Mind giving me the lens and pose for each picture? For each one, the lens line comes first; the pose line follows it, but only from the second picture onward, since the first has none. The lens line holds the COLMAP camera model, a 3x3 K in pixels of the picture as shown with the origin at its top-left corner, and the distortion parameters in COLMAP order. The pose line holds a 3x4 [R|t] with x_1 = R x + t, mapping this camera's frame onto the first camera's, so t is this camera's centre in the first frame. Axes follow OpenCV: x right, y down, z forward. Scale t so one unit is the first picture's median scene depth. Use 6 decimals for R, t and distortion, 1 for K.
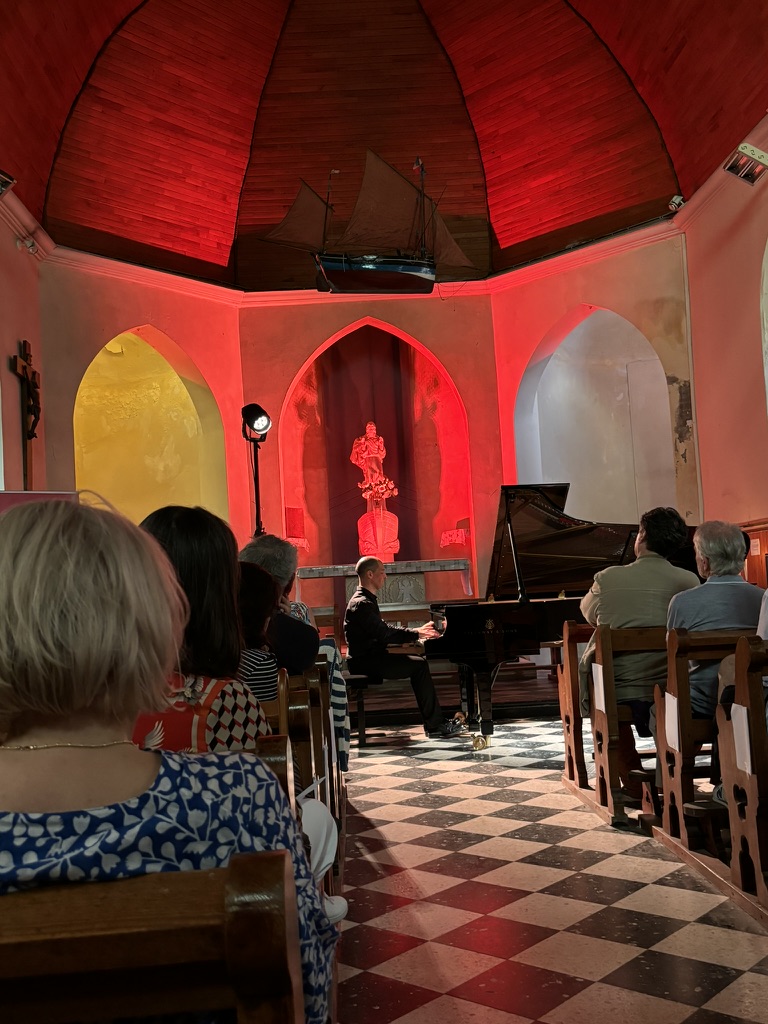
lens RADIAL K [[971.1, 0, 384.0], [0, 971.1, 512.0], [0, 0, 1]] dist [0.016869, -0.016597]
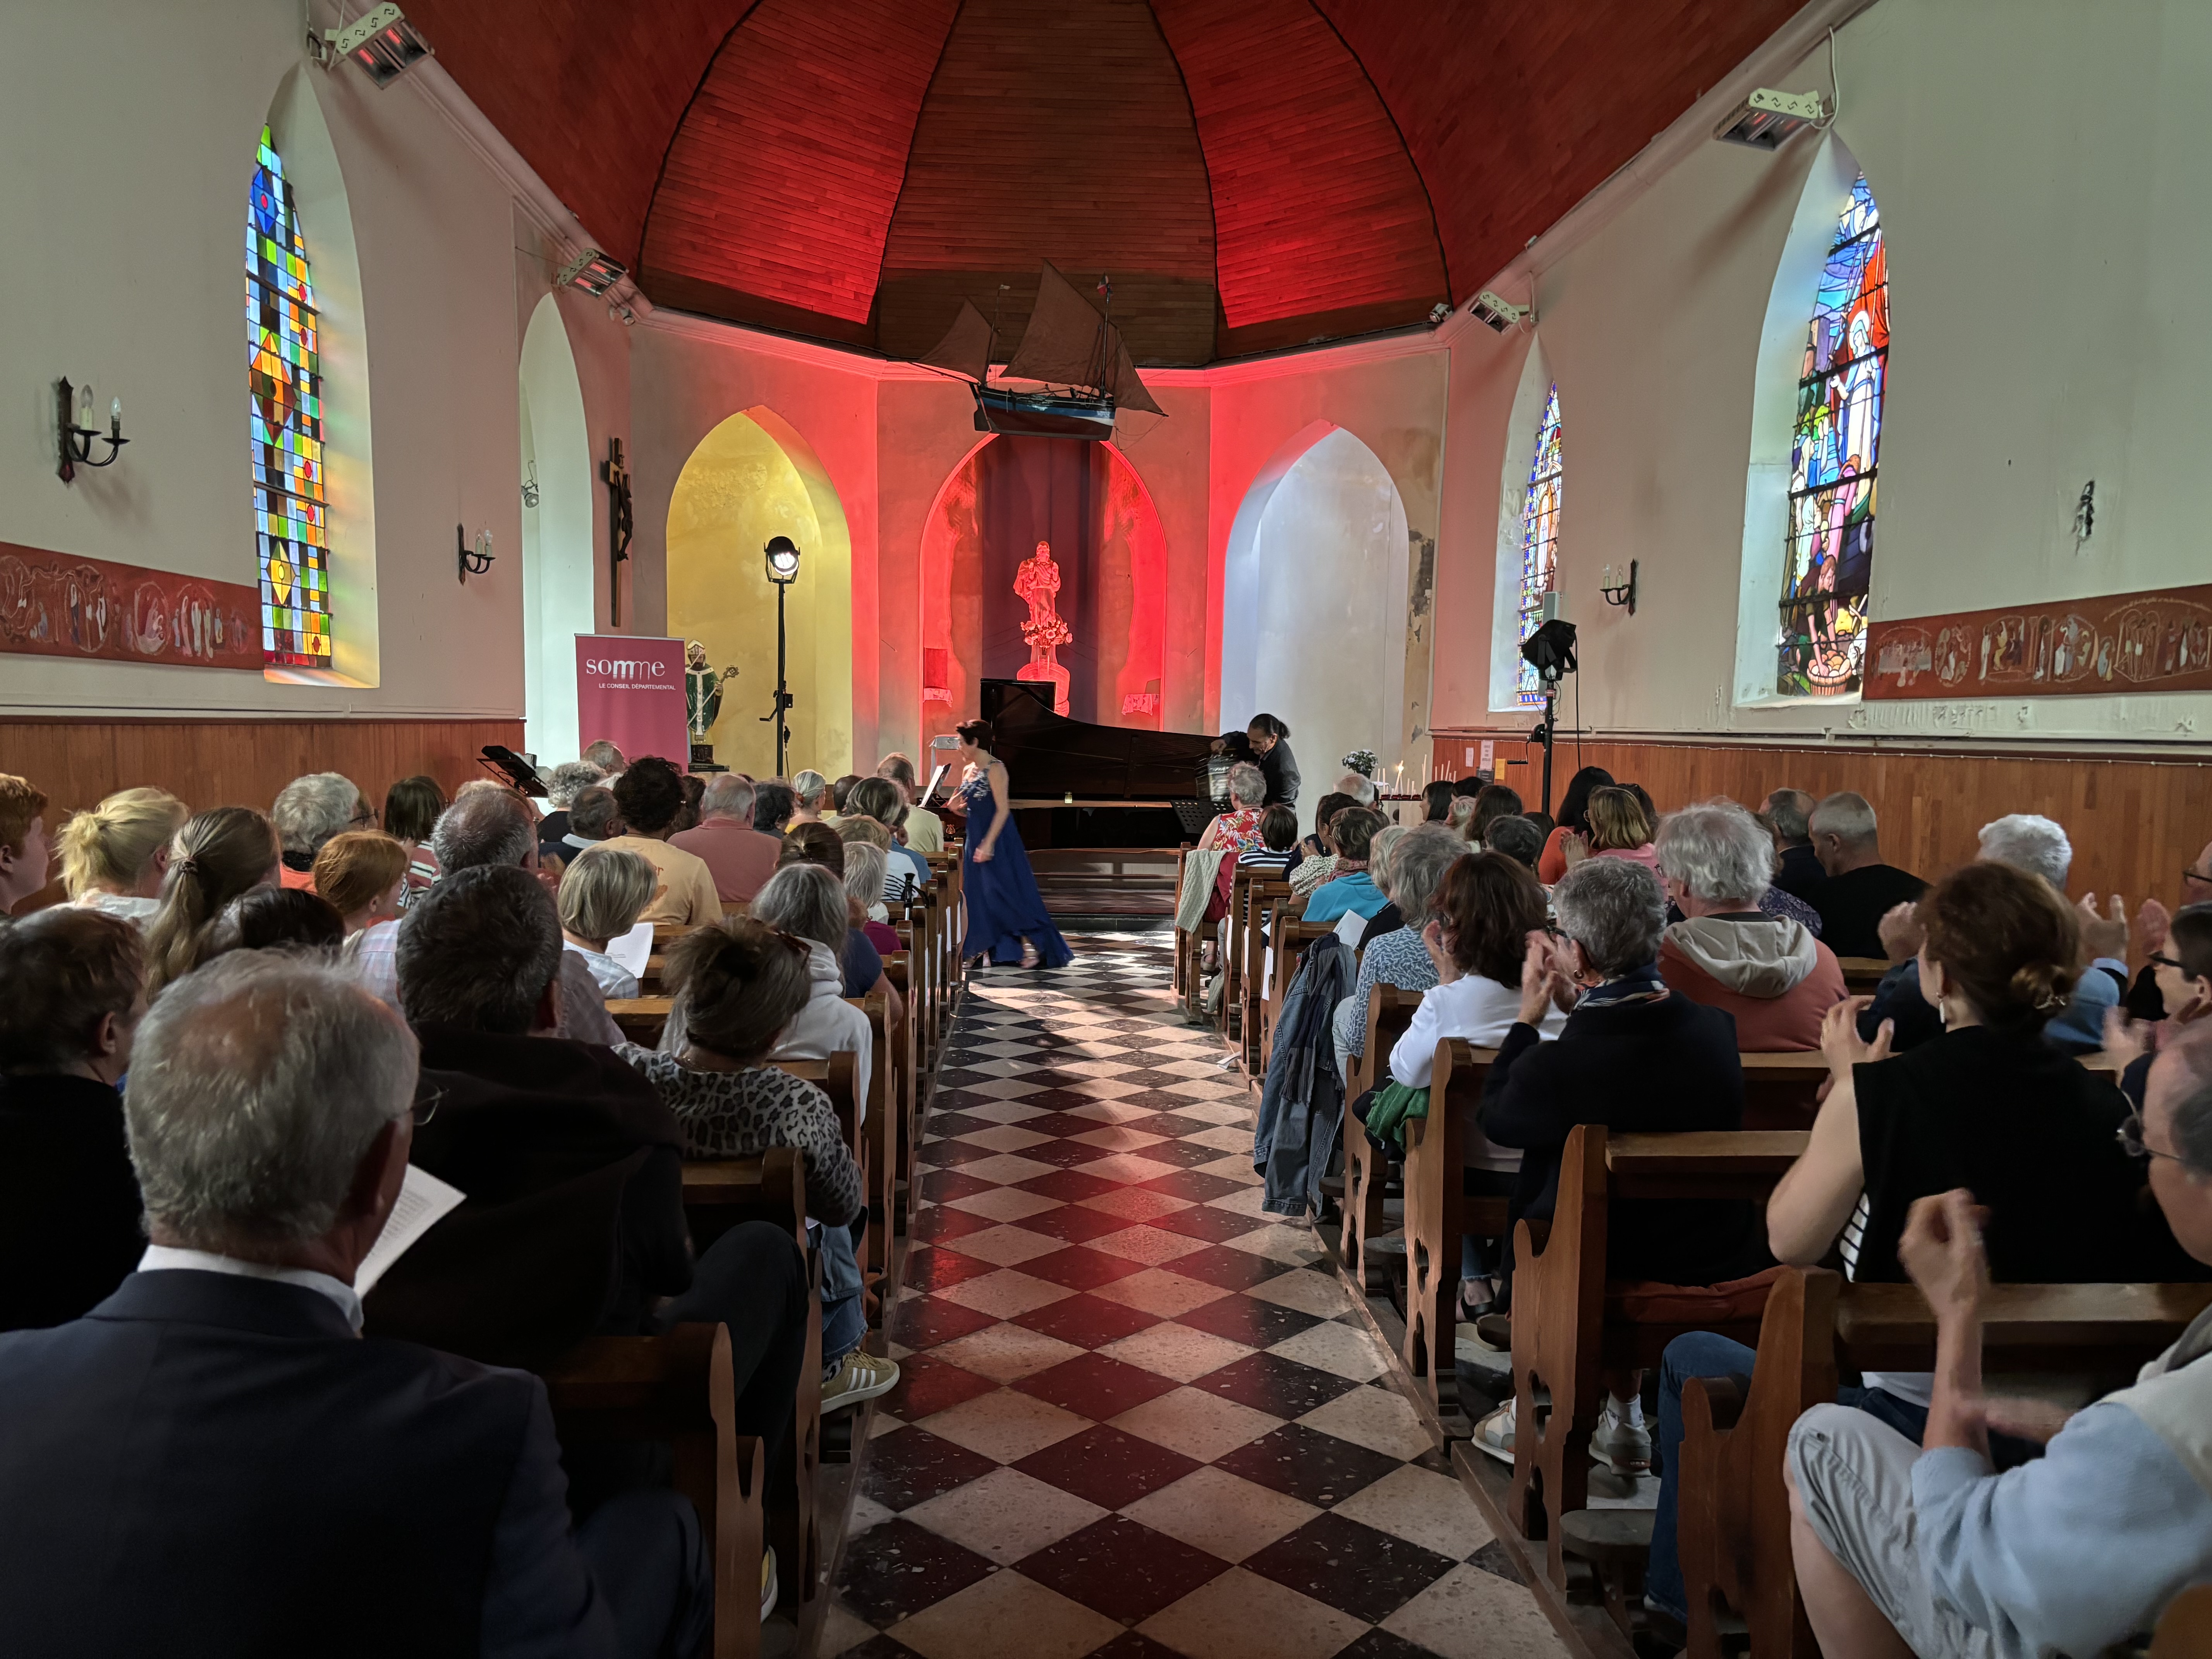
lens RADIAL K [[1651.1, 0, 1106.0], [0, 1651.1, 829.5], [0, 0, 1]] dist [0.006947, 0.005888]
pose [[0.997188, 0.072982, 0.017012, 0.032931], [-0.074685, 0.986517, 0.145627, -0.069185], [-0.006154, -0.146488, 0.989193, -0.346405]]
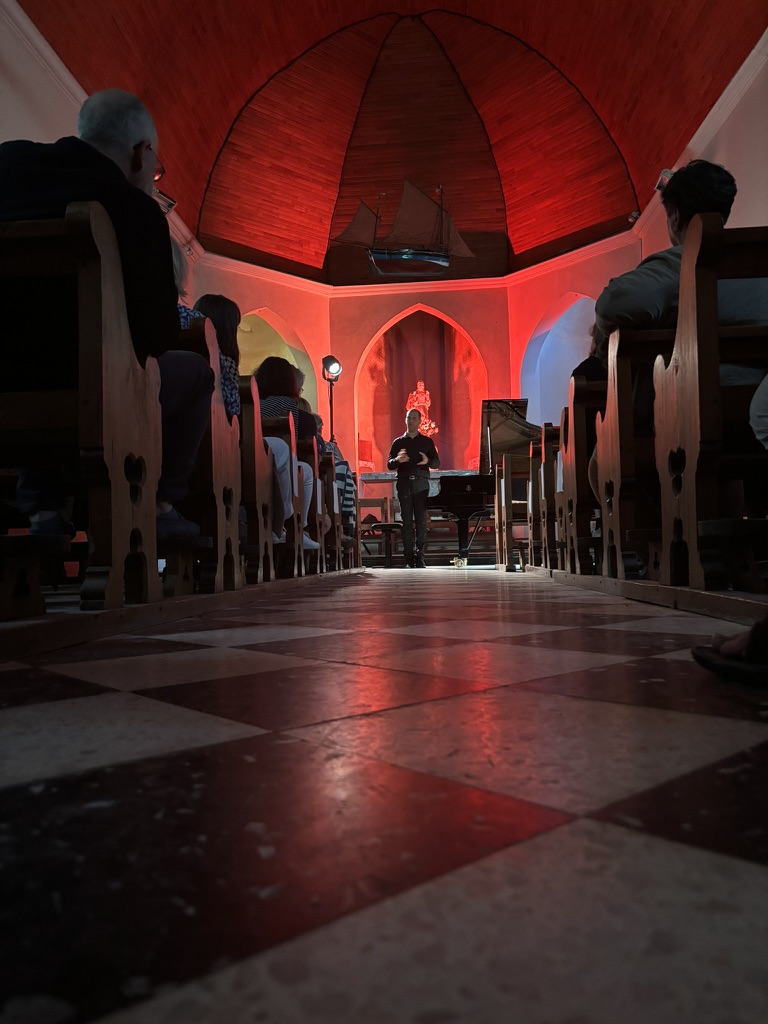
lens RADIAL K [[764.3, 0, 384.0], [0, 764.3, 512.0], [0, 0, 1]] dist [0.006947, 0.005888]
pose [[0.993870, 0.027716, -0.107027, 0.064071], [-0.024418, 0.999190, 0.032000, 0.071611], [0.107827, -0.029191, 0.993741, -0.129947]]
